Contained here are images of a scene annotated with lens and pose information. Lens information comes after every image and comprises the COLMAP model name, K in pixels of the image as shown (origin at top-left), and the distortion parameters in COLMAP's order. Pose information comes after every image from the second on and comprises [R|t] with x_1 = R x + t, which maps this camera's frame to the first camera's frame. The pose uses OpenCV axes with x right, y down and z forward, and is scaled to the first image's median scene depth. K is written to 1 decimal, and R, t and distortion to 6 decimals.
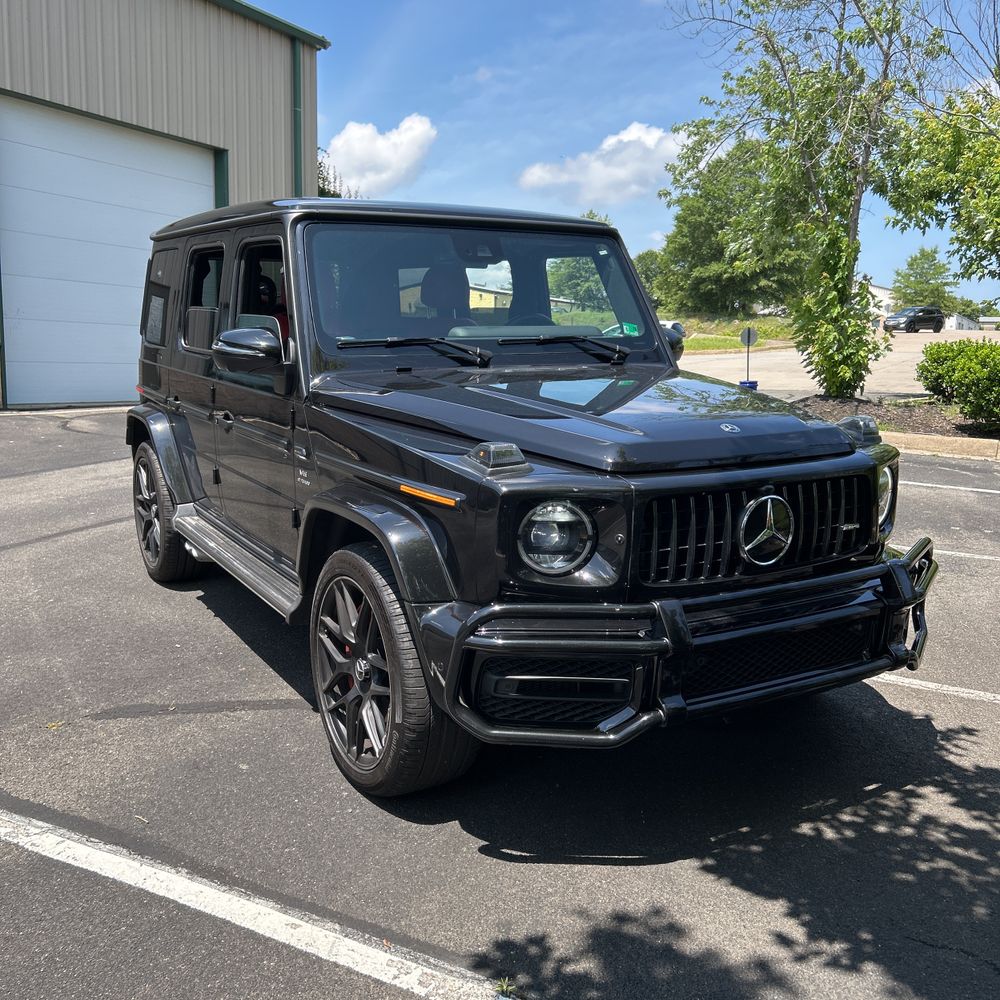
lens RADIAL K [[1026.0, 0, 503.1], [0, 1026.0, 511.3], [0, 0, 1]] dist [0.017654, 0.000000]
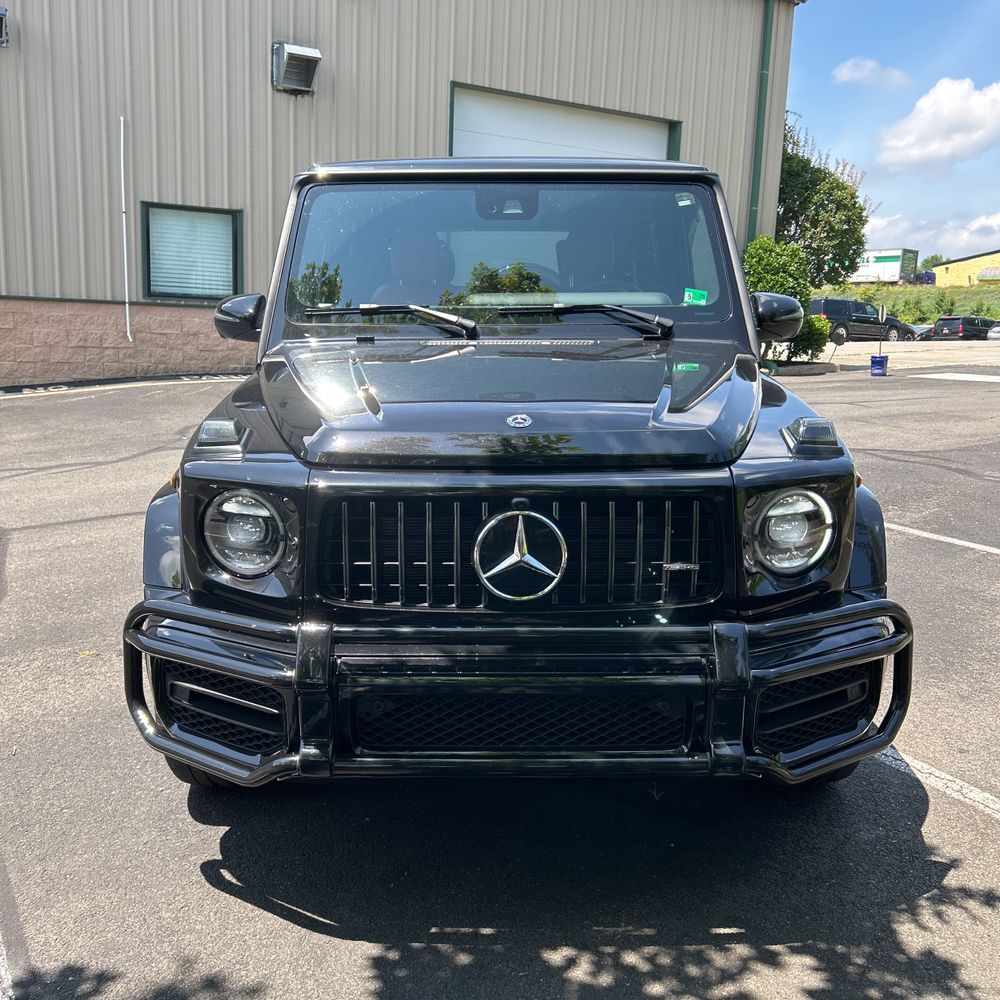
lens RADIAL K [[1026.0, 0, 496.1], [0, 1026.0, 507.9], [0, 0, 1]] dist [0.017654, 0.000000]
pose [[0.860900, 0.102004, -0.498444, 0.496367], [-0.092588, 0.994747, 0.043654, -0.039098], [0.500279, 0.008568, 0.865822, 0.265336]]
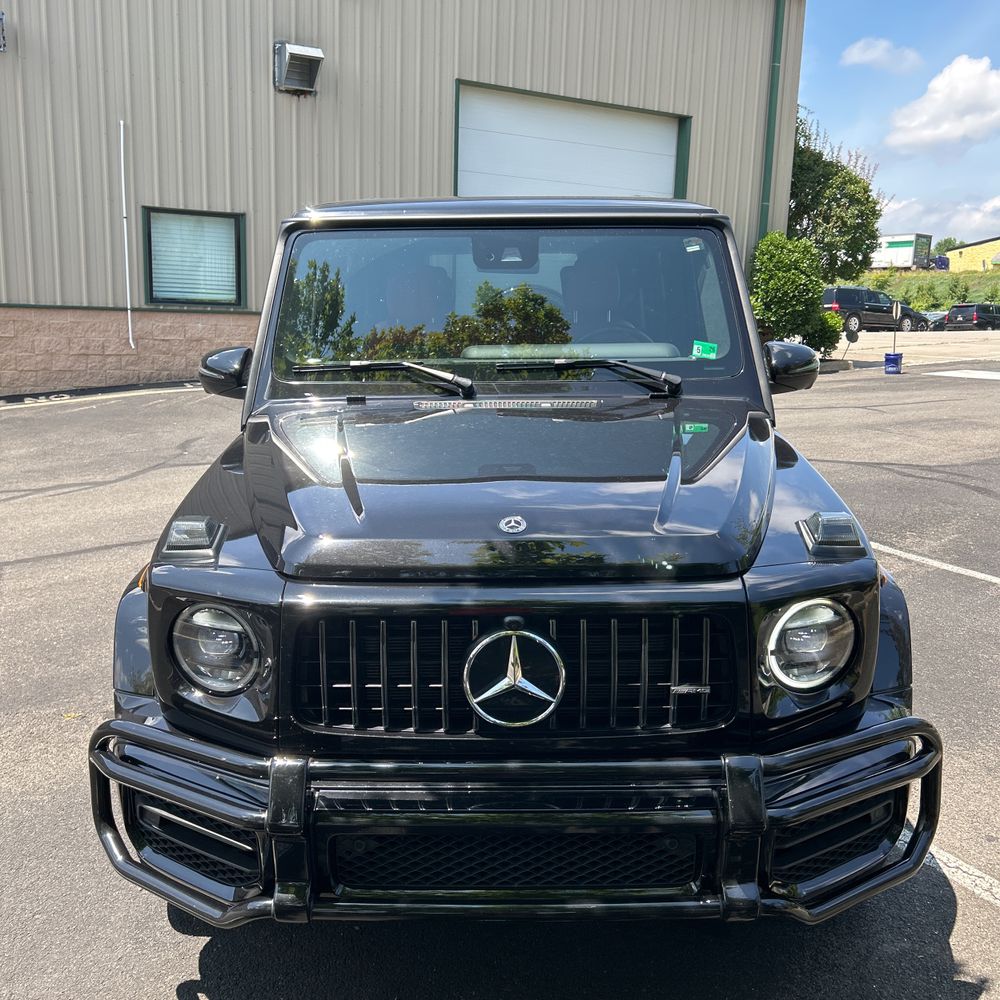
lens RADIAL K [[1026.0, 0, 497.5], [0, 1026.0, 505.0], [0, 0, 1]] dist [0.017654, 0.000000]
pose [[0.856699, 0.102905, -0.505448, 0.473360], [-0.086689, 0.994684, 0.055578, -0.110436], [0.508480, -0.003797, 0.861066, 0.314391]]
